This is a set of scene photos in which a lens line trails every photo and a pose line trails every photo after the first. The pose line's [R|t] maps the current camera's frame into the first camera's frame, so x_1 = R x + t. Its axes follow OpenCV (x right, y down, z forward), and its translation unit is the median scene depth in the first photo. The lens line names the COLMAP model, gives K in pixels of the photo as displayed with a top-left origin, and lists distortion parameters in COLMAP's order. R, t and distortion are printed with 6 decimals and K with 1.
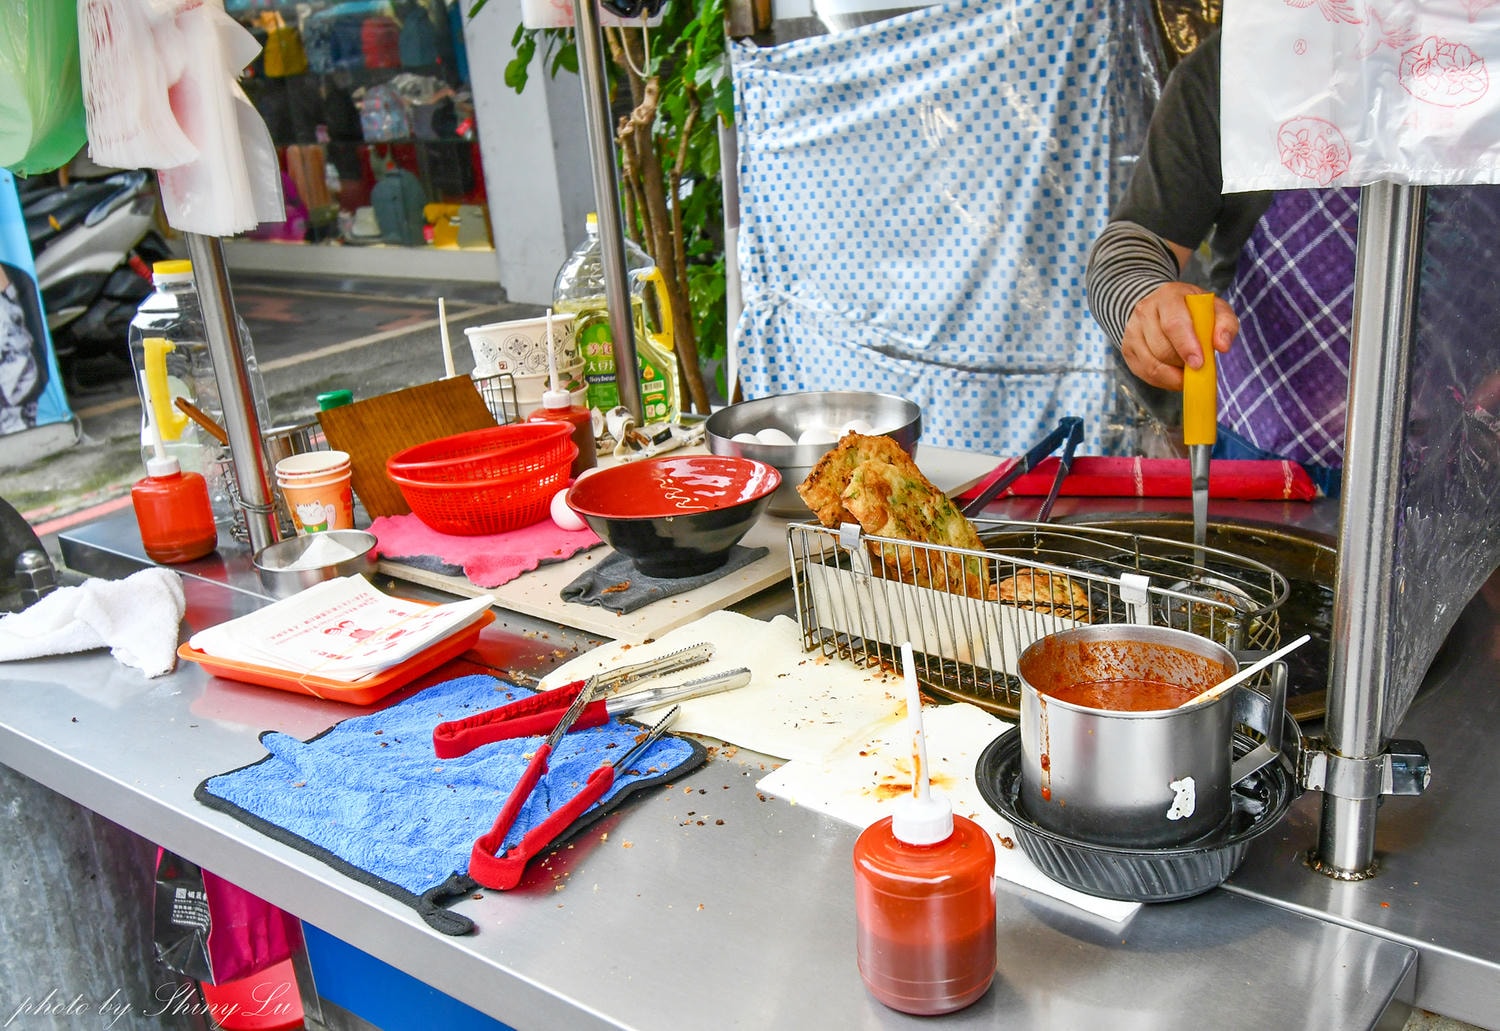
lens RADIAL K [[1368.4, 0, 869.3], [0, 1368.4, 554.4], [0, 0, 1]] dist [-0.001536, 0.001879]
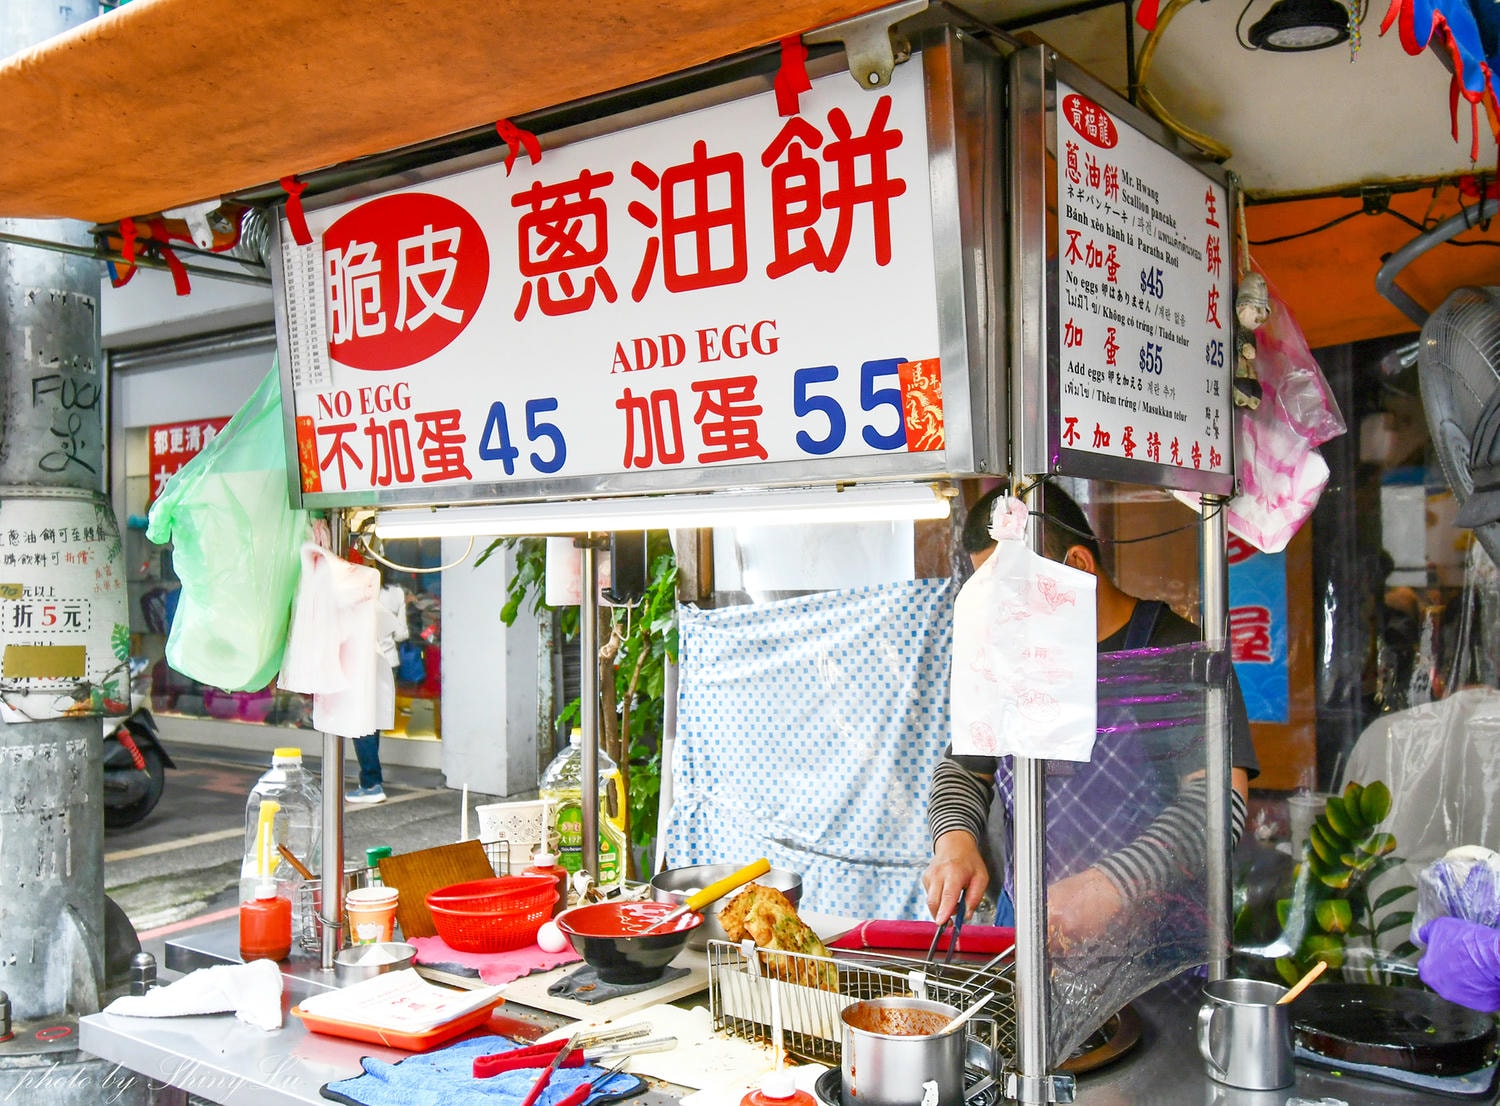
lens RADIAL K [[1404.2, 0, 750.0], [0, 1404.2, 553.0], [0, 0, 1]] dist [-0.003000, -0.018607]
pose [[0.998417, 0.046877, -0.031068, 0.009987], [-0.054819, 0.934540, -0.351612, 0.074732], [0.012552, 0.352758, 0.935630, -0.388598]]
